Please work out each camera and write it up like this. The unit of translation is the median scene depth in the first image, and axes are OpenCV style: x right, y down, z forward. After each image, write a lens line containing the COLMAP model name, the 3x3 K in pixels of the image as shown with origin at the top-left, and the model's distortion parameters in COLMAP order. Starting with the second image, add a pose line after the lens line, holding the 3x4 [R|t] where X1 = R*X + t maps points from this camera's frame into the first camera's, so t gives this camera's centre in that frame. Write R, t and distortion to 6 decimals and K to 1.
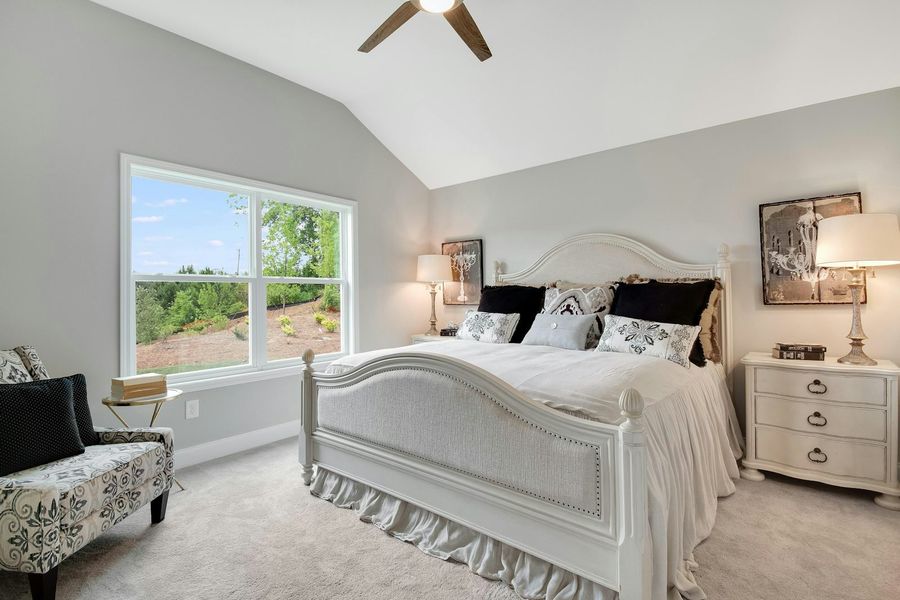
lens RADIAL K [[401.5, 0, 453.1], [0, 401.5, 297.9], [0, 0, 1]] dist [-0.017945, -0.006734]
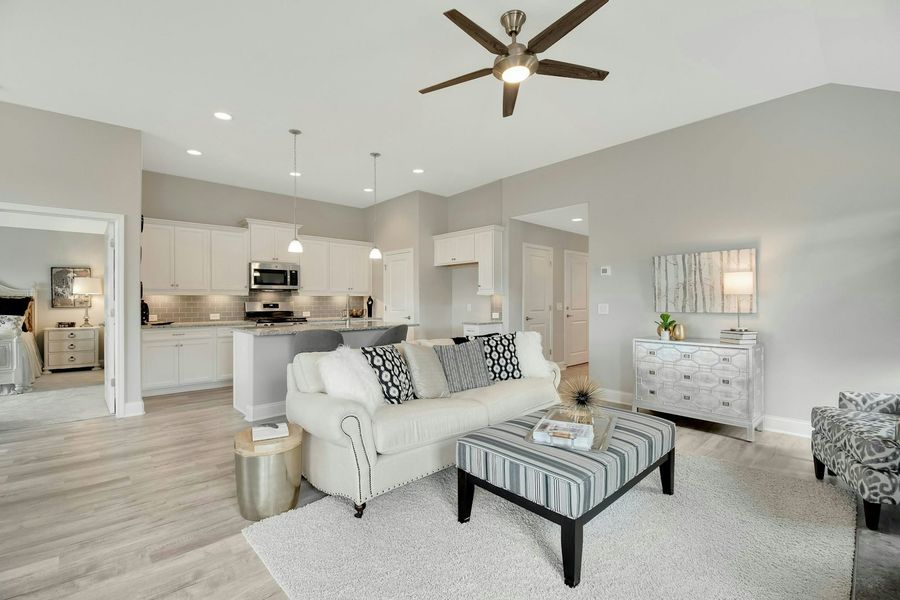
lens RADIAL K [[401.5, 0, 452.2], [0, 401.5, 294.5], [0, 0, 1]] dist [-0.017945, -0.006734]
pose [[0.096579, 0.023847, 0.995040, -1.560106], [-0.005769, 0.999710, -0.023399, -0.024036], [-0.995309, -0.003480, 0.096689, -1.914601]]
